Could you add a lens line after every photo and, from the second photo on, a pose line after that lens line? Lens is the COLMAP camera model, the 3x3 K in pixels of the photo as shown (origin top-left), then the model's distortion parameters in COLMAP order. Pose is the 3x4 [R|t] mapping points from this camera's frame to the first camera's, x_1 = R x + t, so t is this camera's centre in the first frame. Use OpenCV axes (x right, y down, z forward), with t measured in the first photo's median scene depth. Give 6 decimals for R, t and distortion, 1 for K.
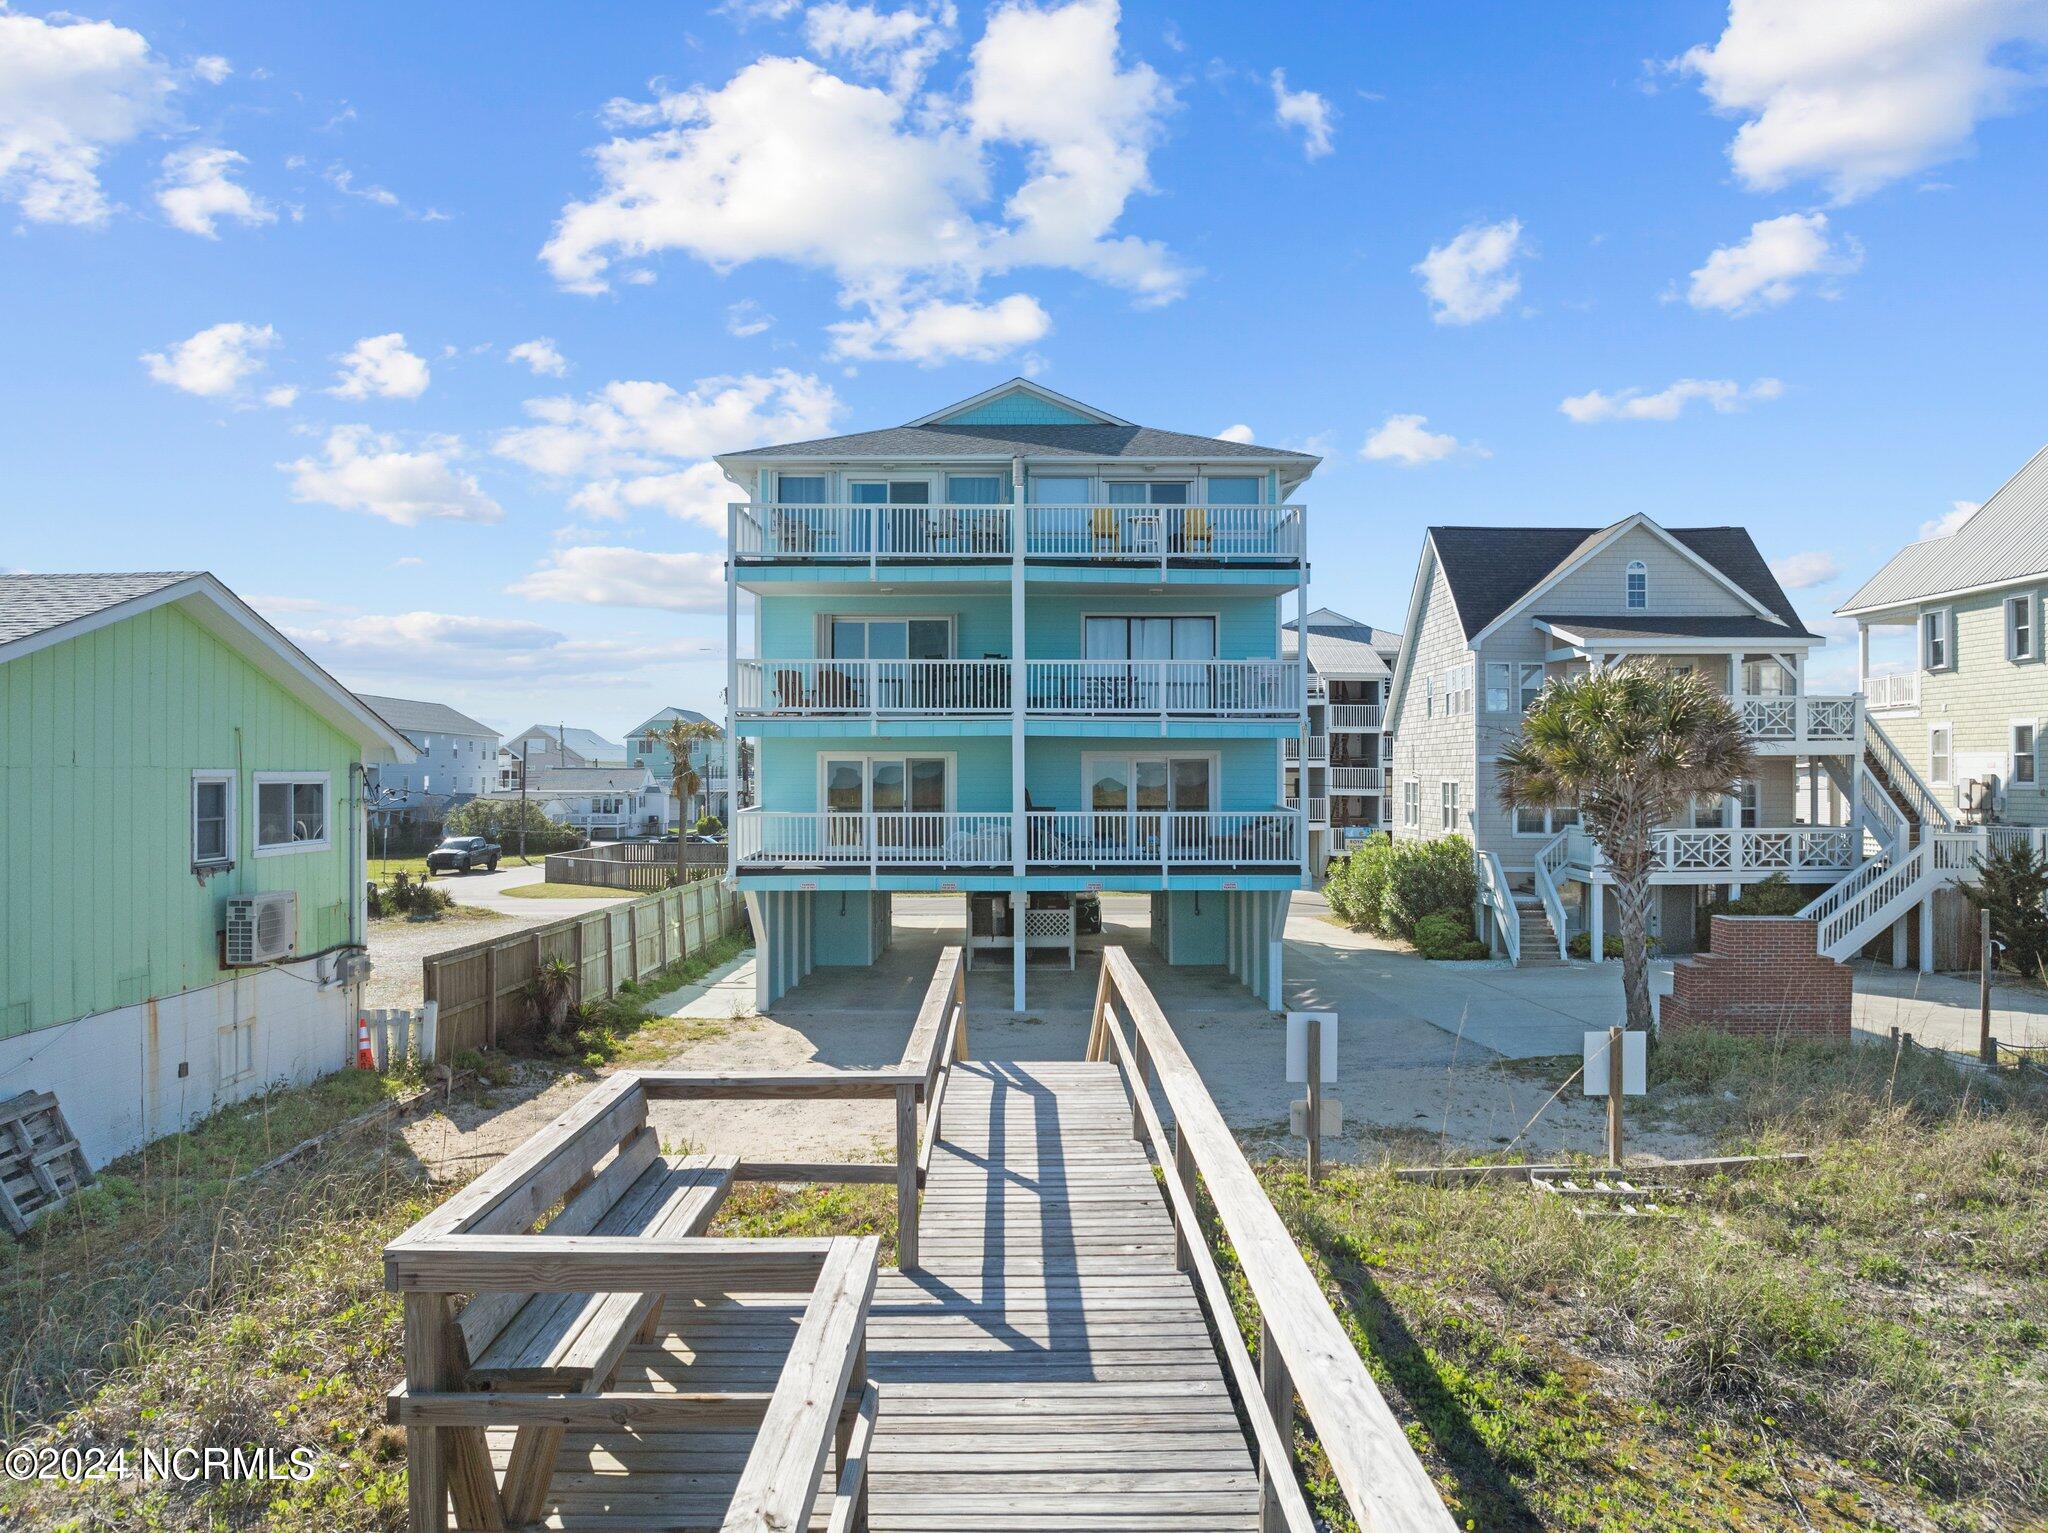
lens RADIAL K [[1452.7, 0, 1010.6], [0, 1452.7, 739.1], [0, 0, 1]] dist [-0.042151, 0.007497]
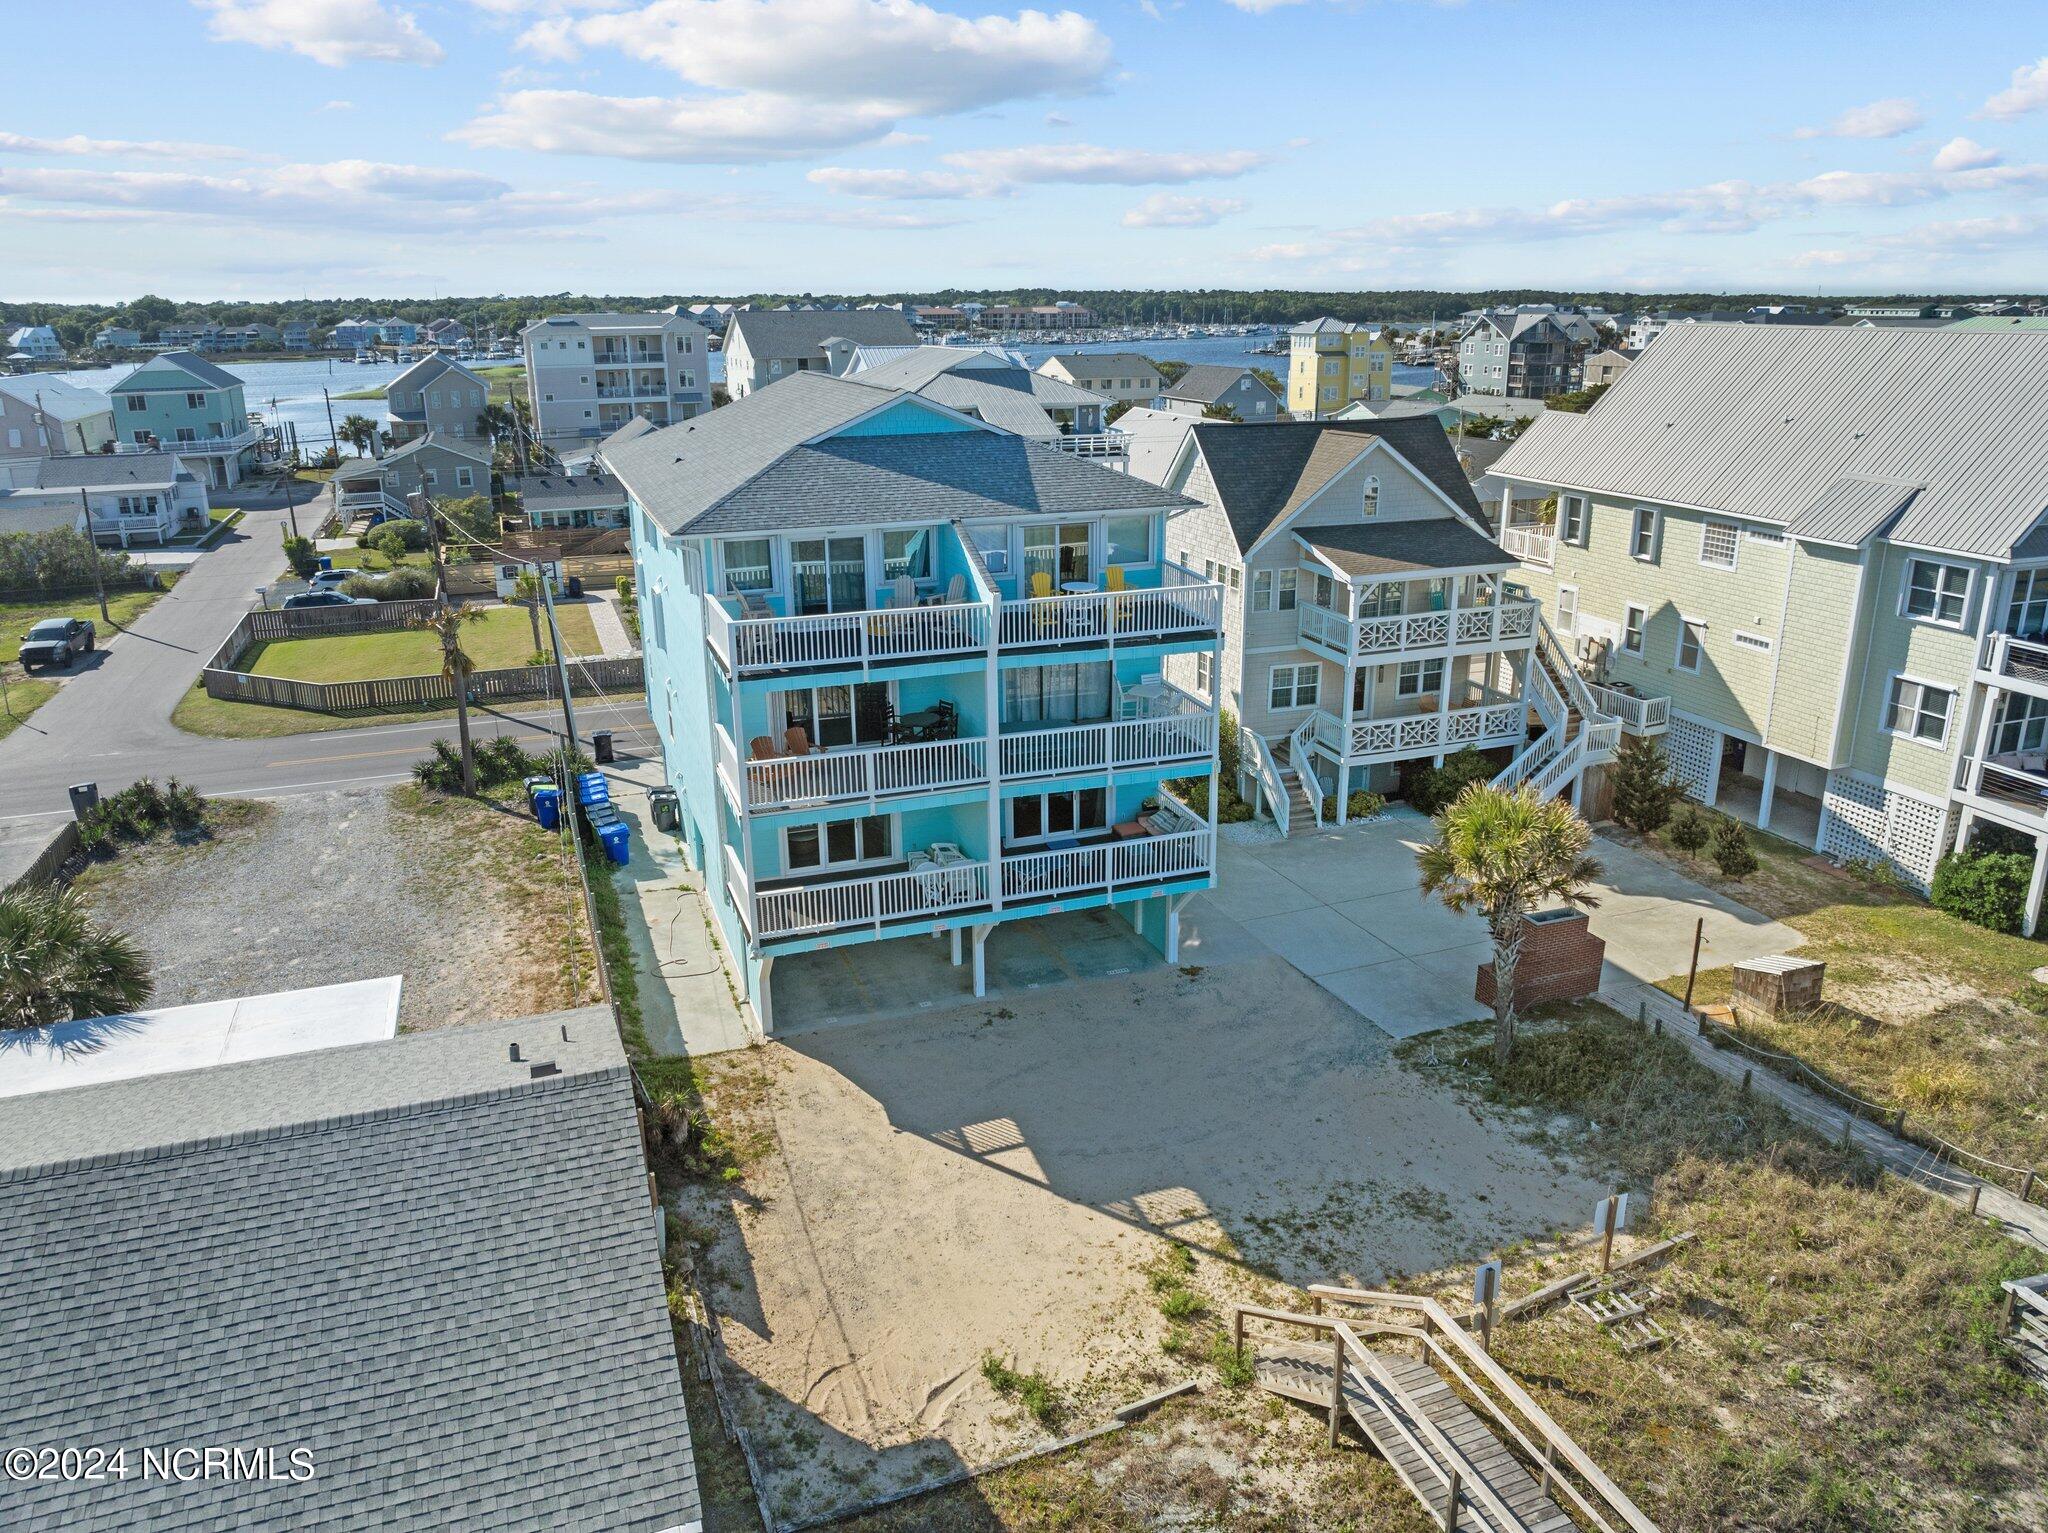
lens RADIAL K [[1469.3, 0, 1008.1], [0, 1469.3, 731.1], [0, 0, 1]] dist [-0.036092, -0.007415]
pose [[0.940544, -0.108324, 0.321936, -0.275698], [0.004162, 0.951390, 0.307960, -0.321931], [-0.339646, -0.288310, 0.895275, -0.030991]]
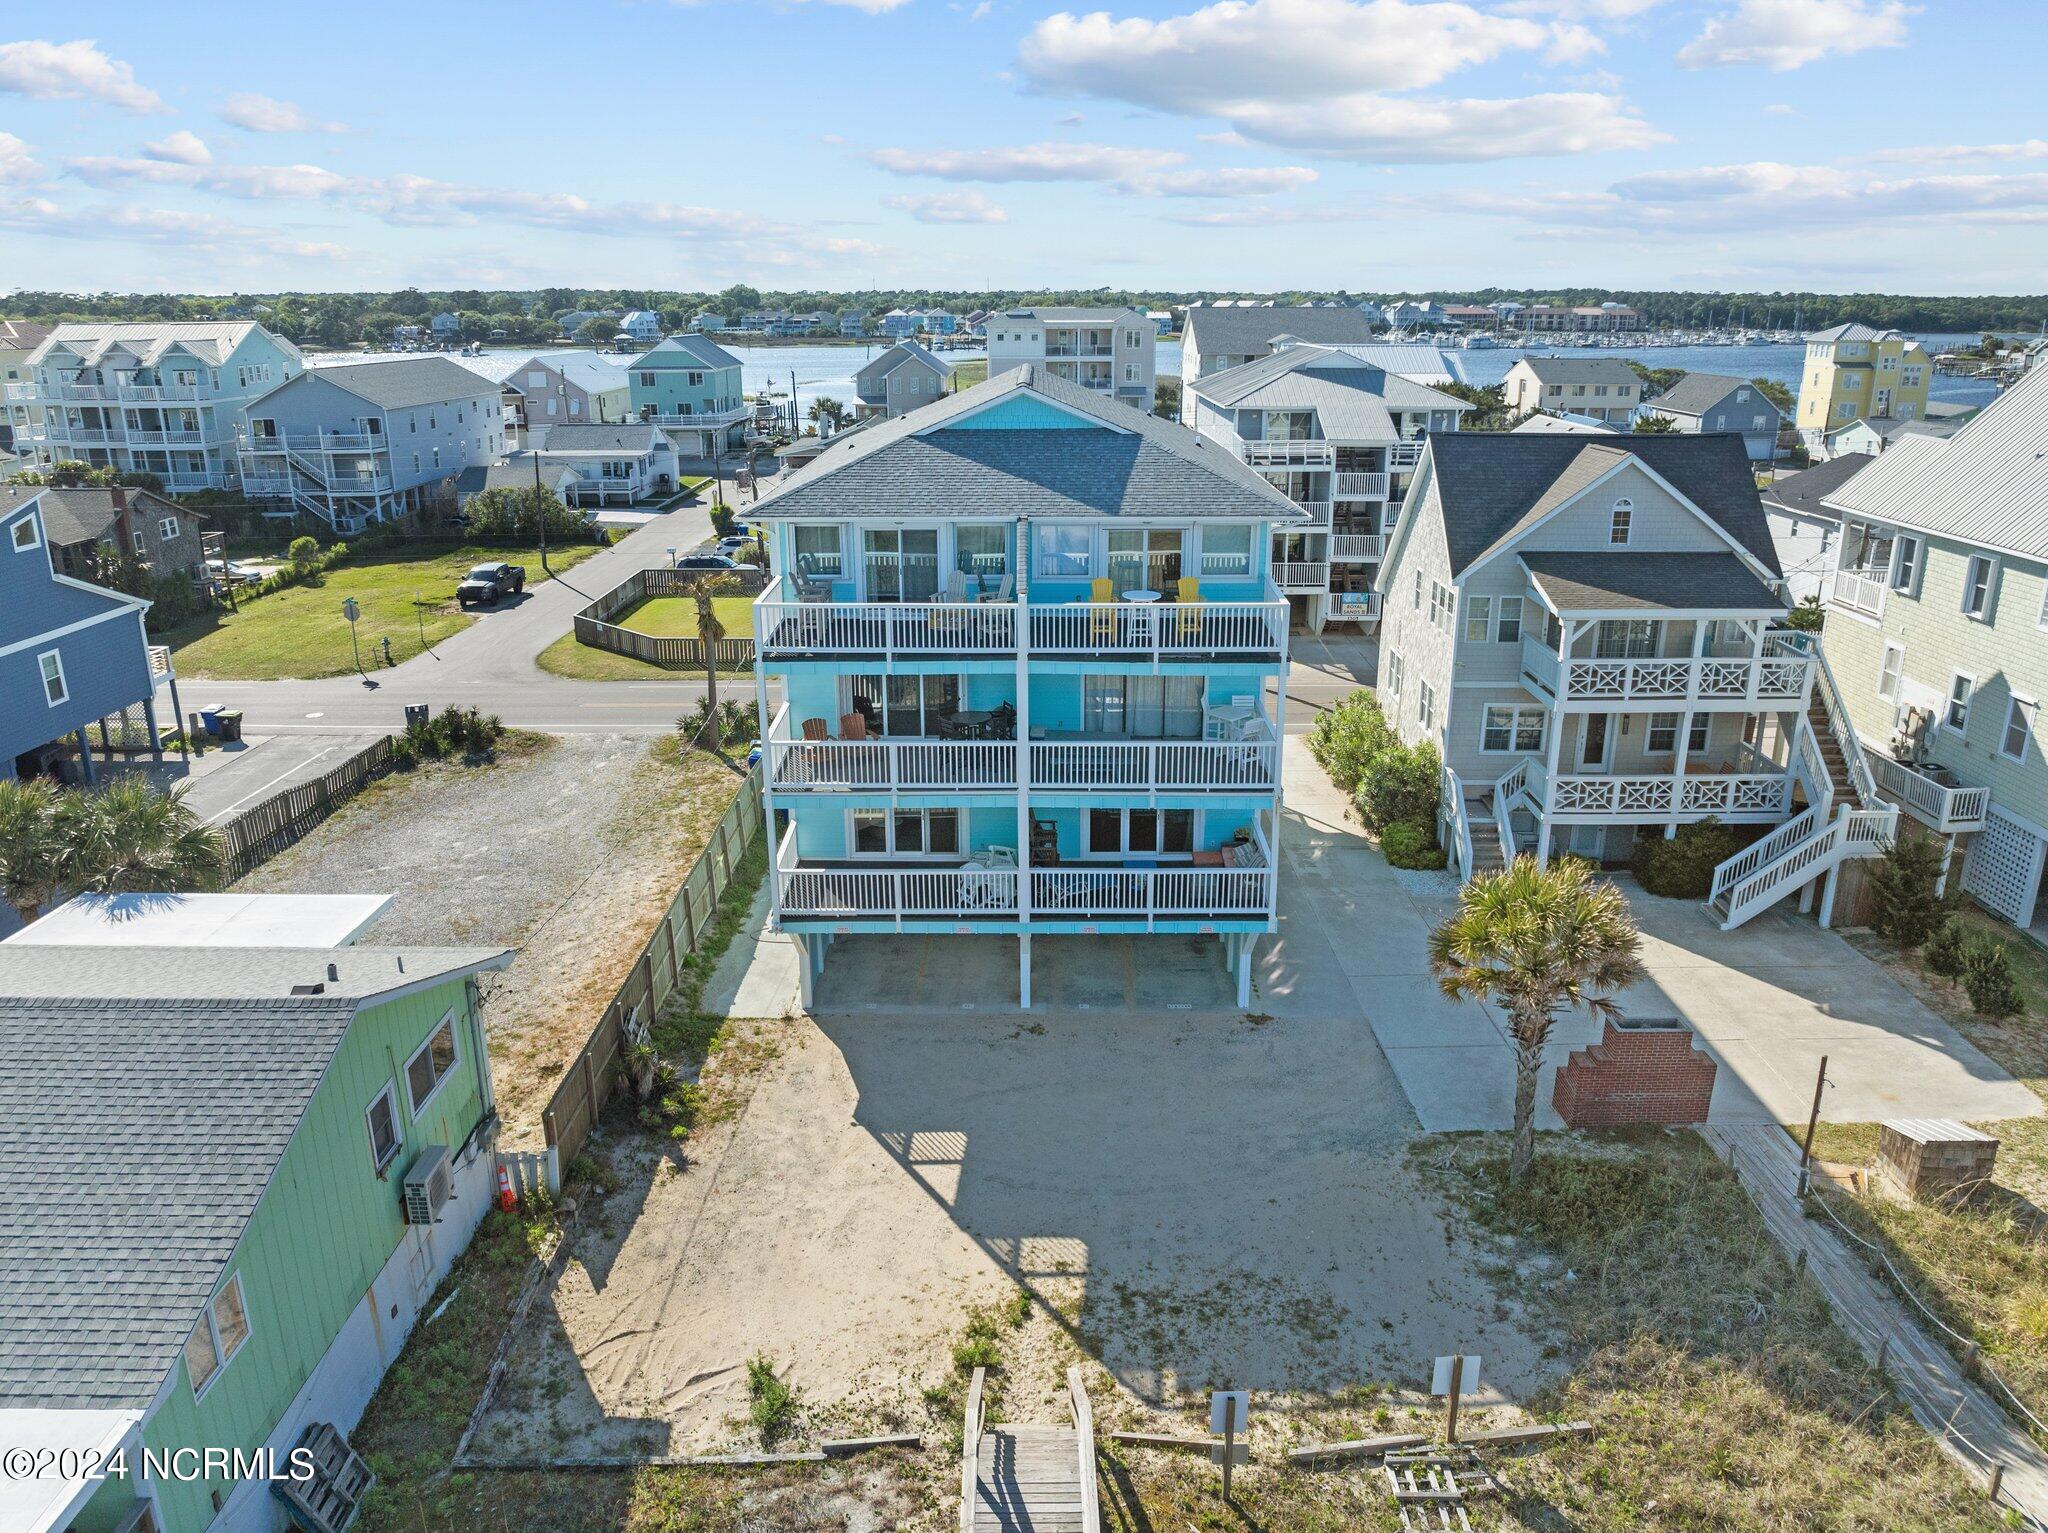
lens RADIAL K [[1469.3, 0, 1007.3], [0, 1469.3, 729.3], [0, 0, 1]] dist [-0.036092, -0.007415]
pose [[0.999917, -0.005316, -0.011712, 0.005286], [0.008652, 0.951782, 0.306652, -0.316951], [0.009517, -0.306728, 0.951750, -0.051809]]
